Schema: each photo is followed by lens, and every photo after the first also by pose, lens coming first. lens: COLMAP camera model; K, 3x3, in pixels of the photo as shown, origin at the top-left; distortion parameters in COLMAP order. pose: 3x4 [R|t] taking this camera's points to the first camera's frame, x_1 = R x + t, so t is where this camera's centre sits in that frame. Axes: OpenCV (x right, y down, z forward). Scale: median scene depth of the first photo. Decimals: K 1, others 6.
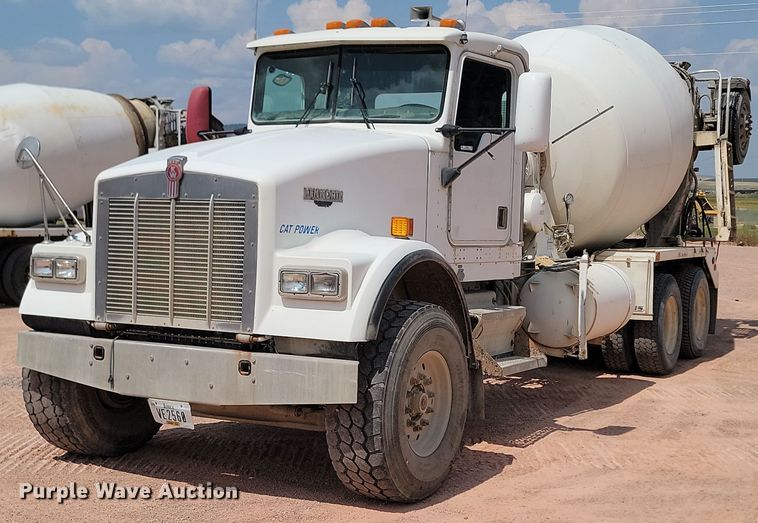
lens RADIAL K [[1293.2, 0, 379.0], [0, 1293.2, 261.5], [0, 0, 1]] dist [-0.040435, -0.060147]
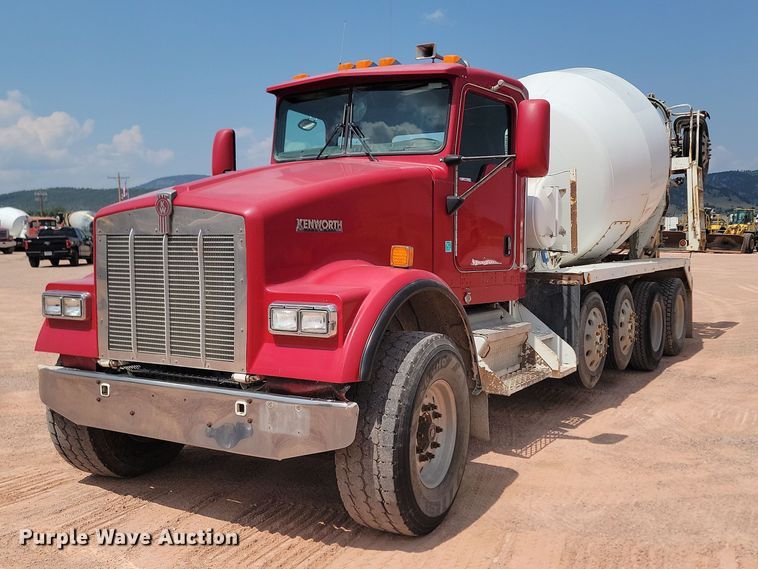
lens RADIAL K [[842.8, 0, 381.2], [0, 842.8, 299.6], [0, 0, 1]] dist [0.209924, 0.007016]
pose [[0.998415, -0.026251, -0.049785, 0.031951], [0.028241, 0.998813, 0.039695, -0.019260], [0.048684, -0.041038, 0.997971, 0.338364]]
